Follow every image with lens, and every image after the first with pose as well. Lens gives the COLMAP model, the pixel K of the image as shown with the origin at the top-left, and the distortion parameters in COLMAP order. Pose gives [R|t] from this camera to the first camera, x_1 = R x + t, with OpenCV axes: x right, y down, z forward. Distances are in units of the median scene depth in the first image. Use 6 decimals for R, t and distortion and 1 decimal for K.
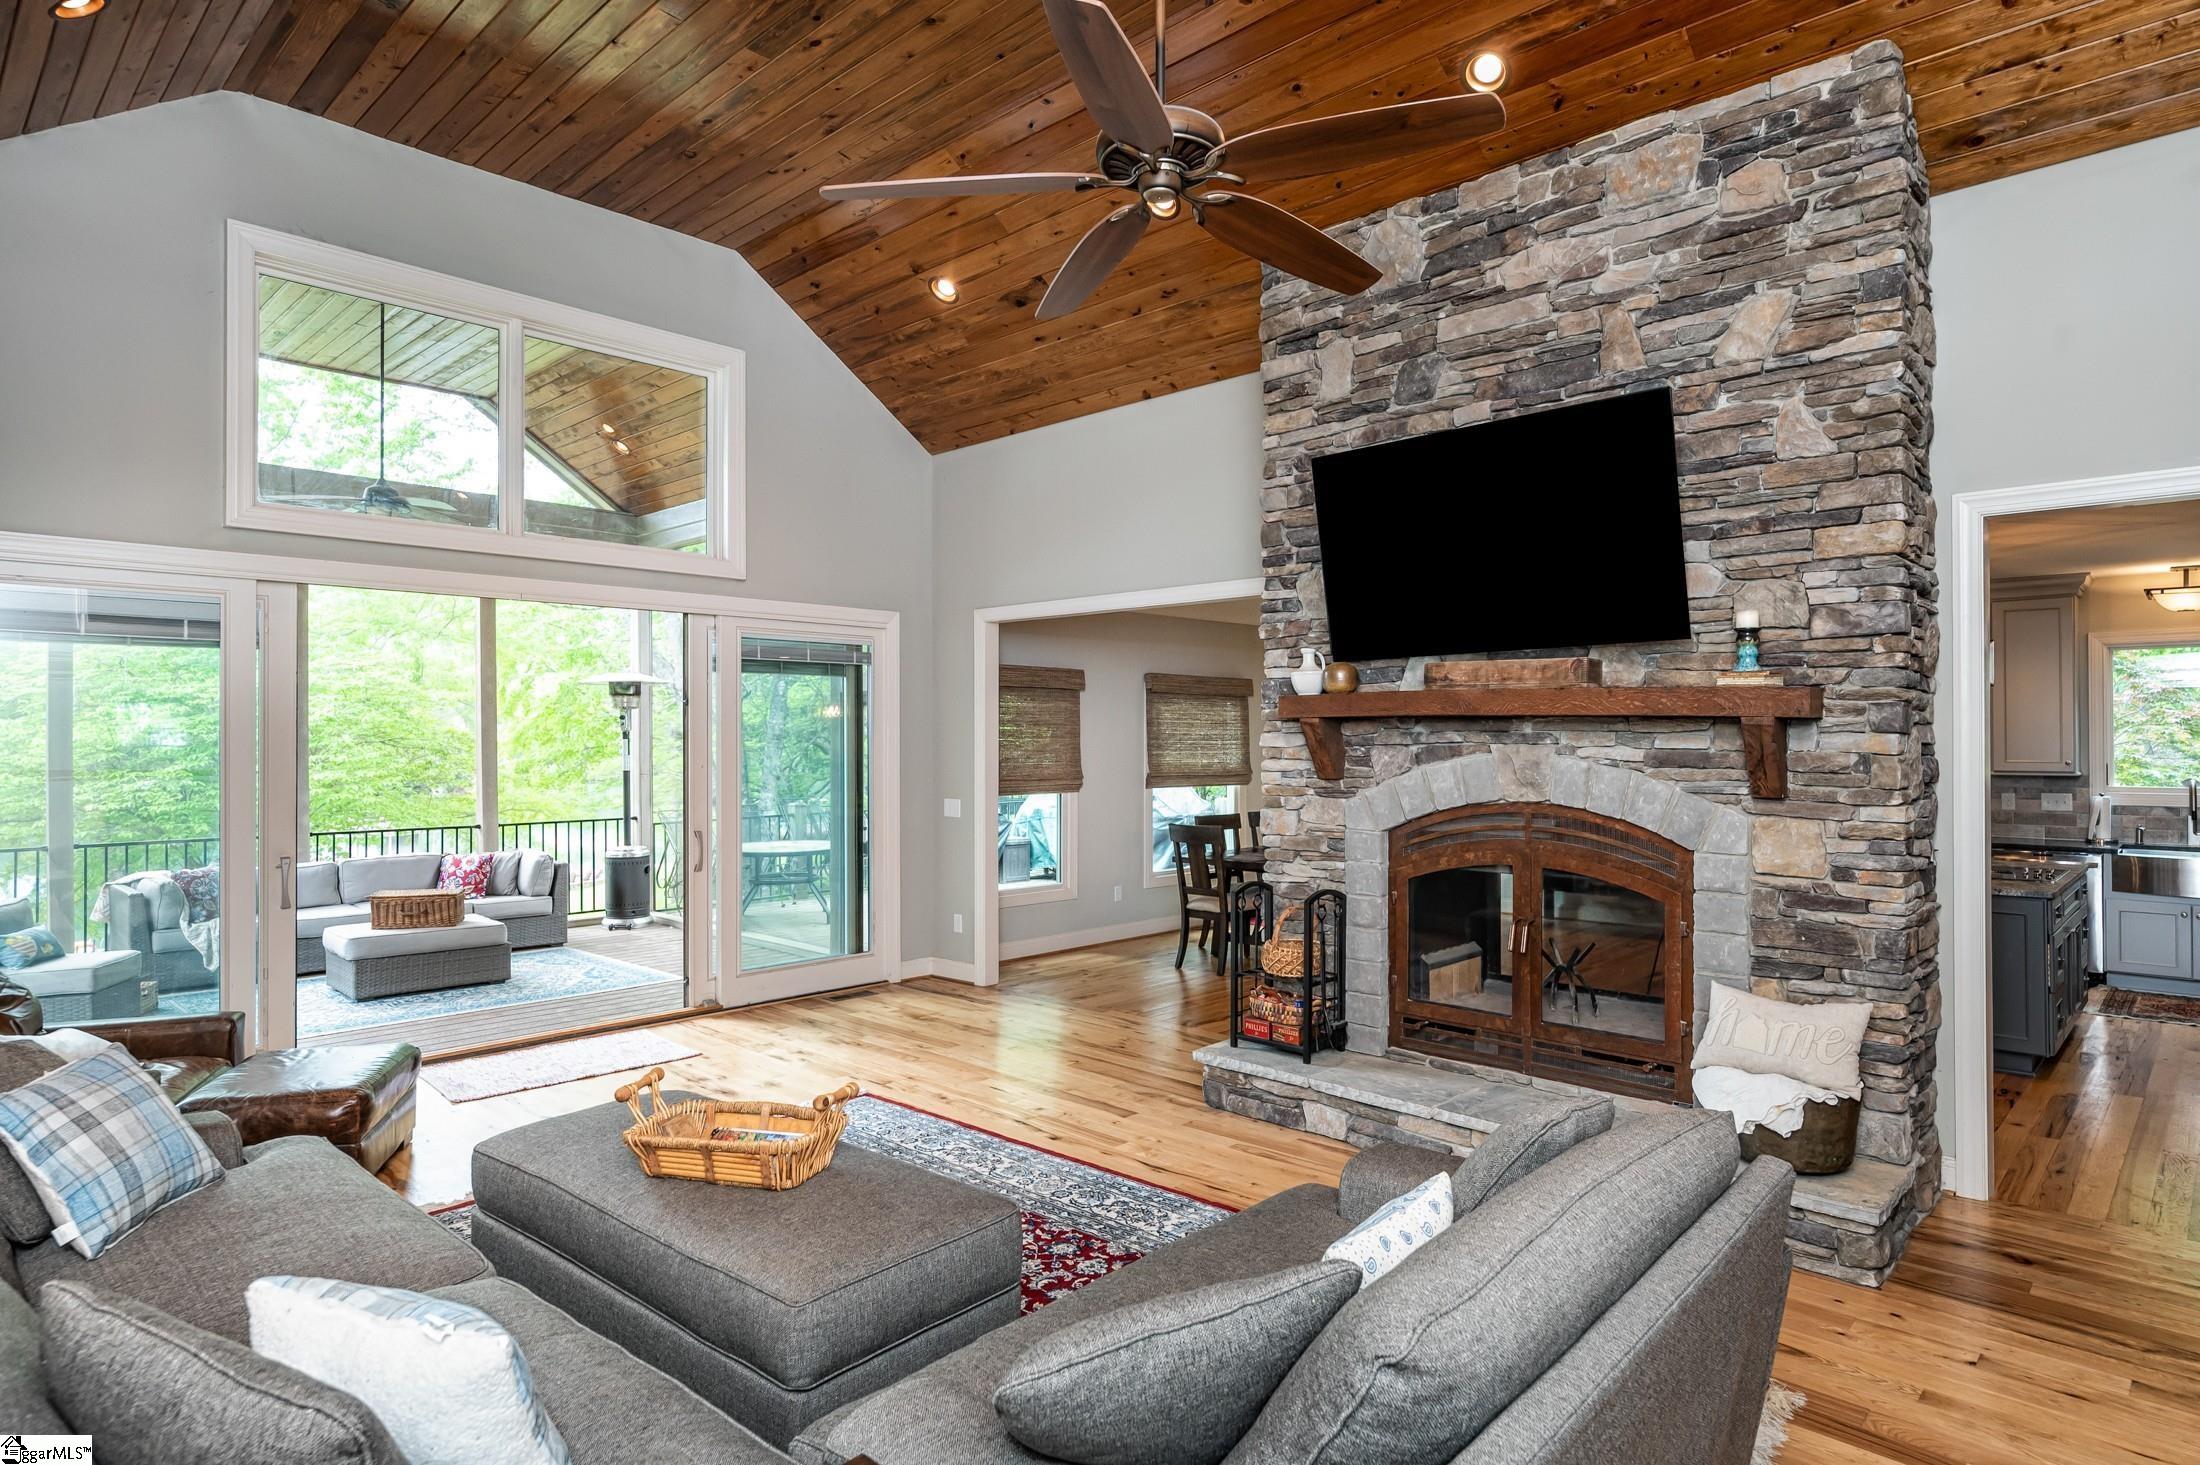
lens RADIAL K [[1195.9, 0, 1097.9], [0, 1195.9, 736.9], [0, 0, 1]] dist [-0.001145, -0.000176]
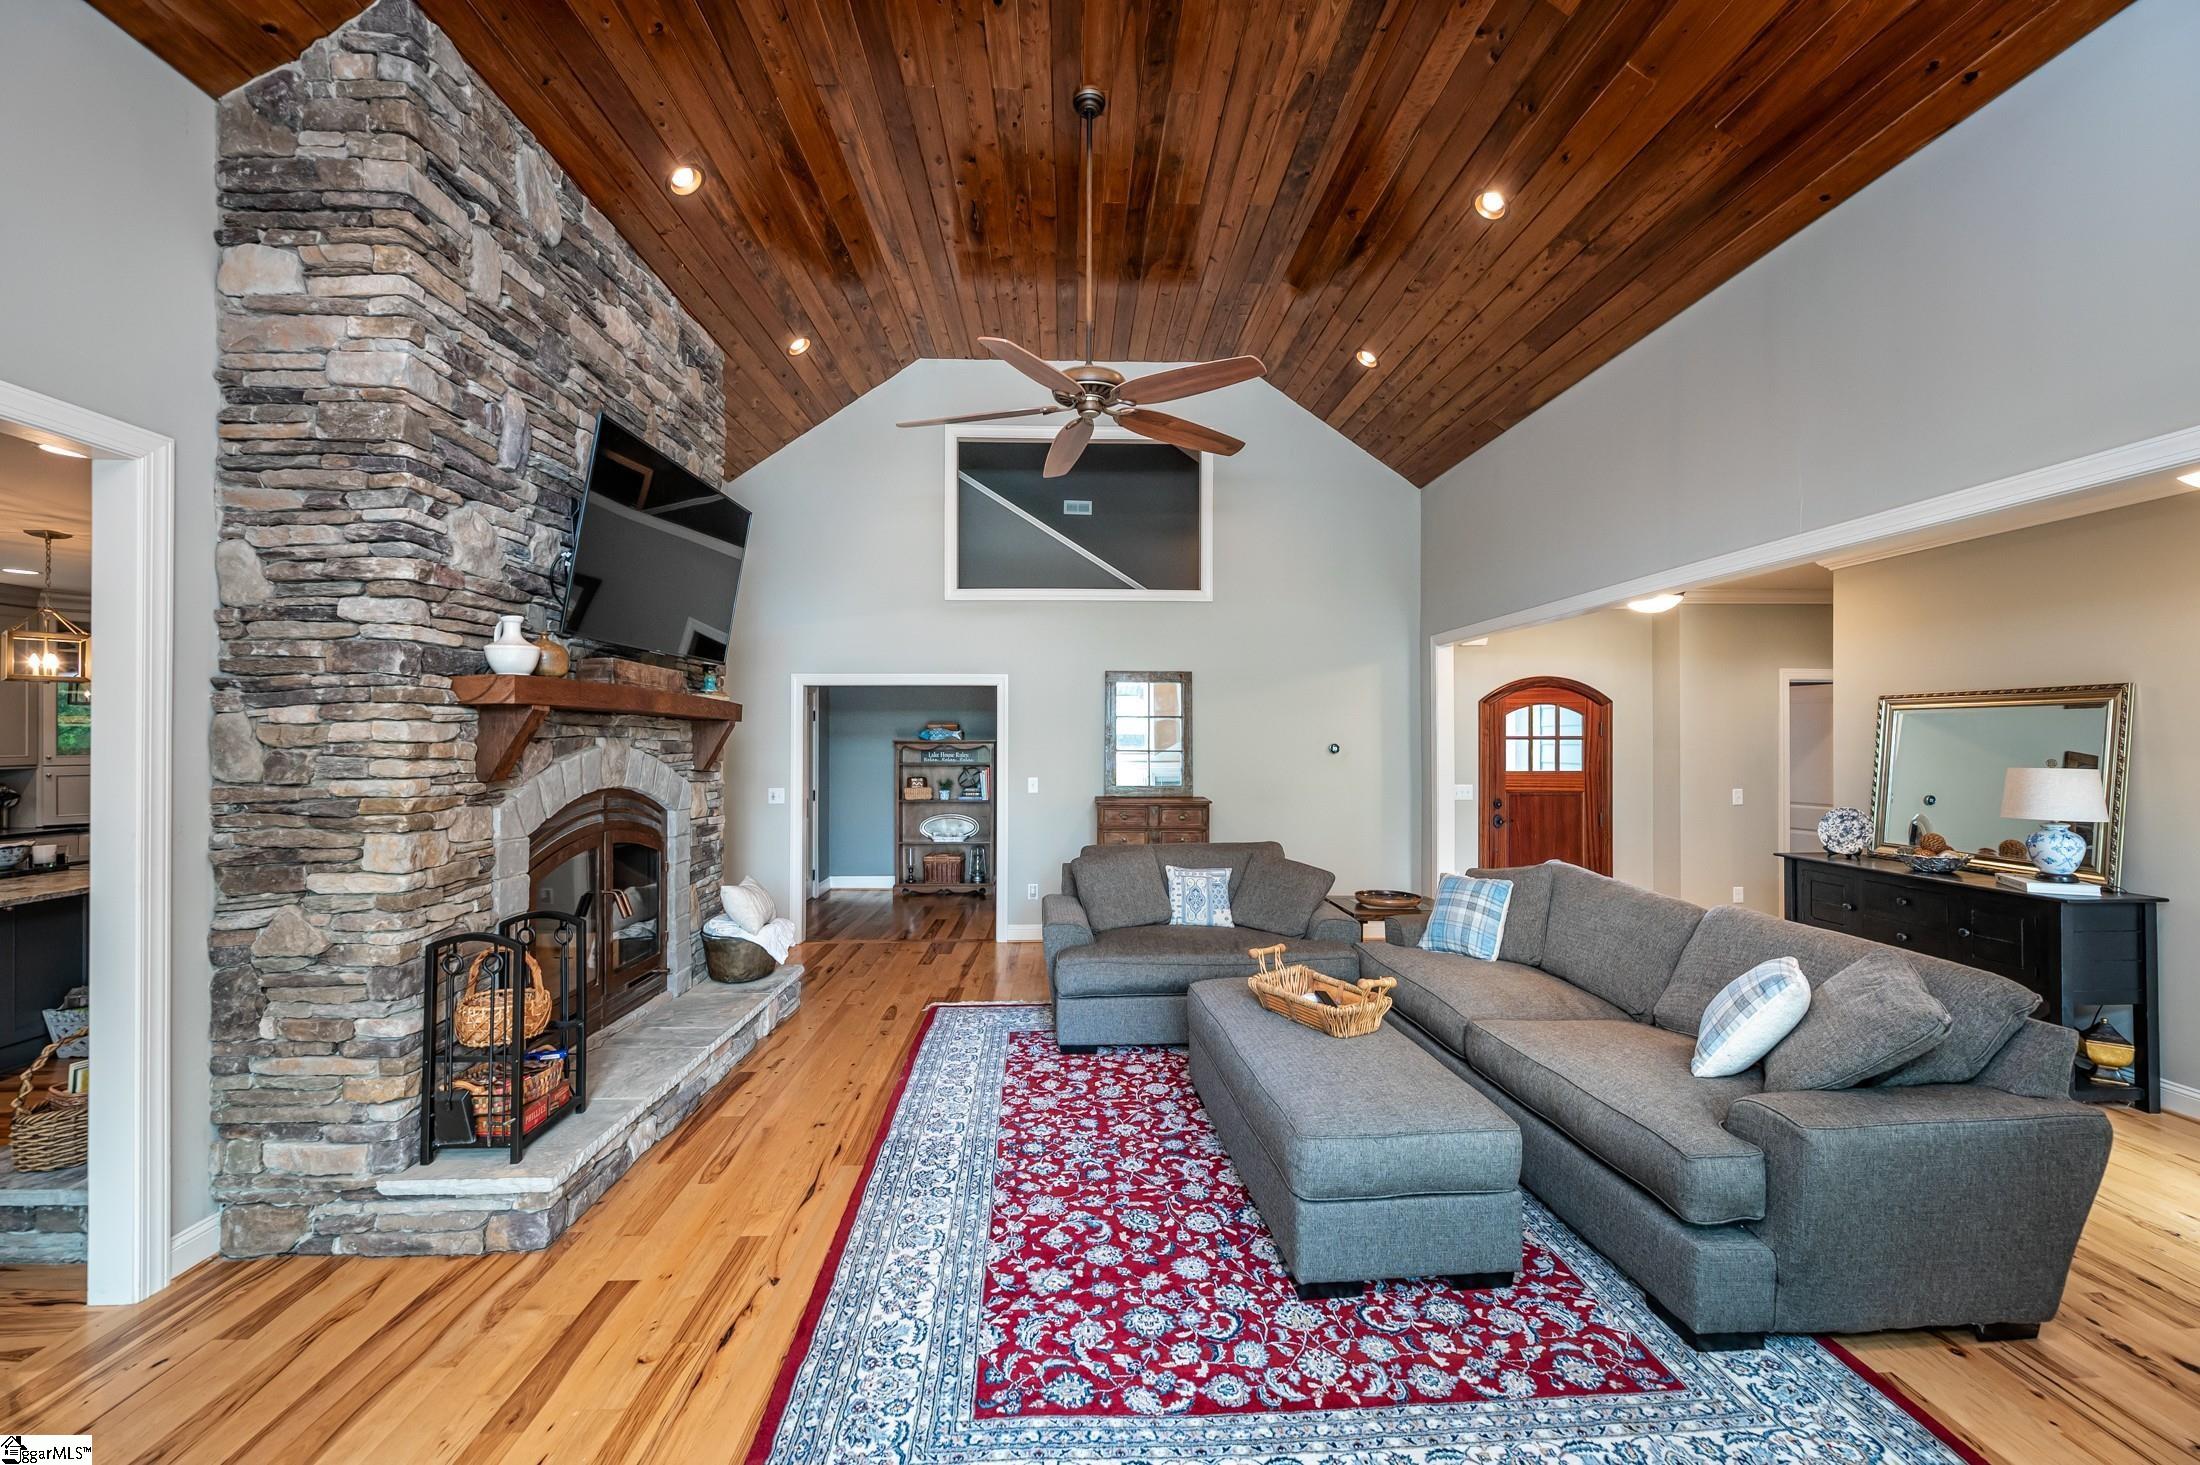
lens RADIAL K [[876.3, 0, 1104.3], [0, 876.3, 737.7], [0, 0, 1]] dist [-0.000684, -0.000017]
pose [[-0.720554, 0.001516, 0.693397, -0.504808], [-0.001010, 0.999994, -0.003236, 0.007660], [-0.693398, -0.003033, -0.720548, 1.144533]]
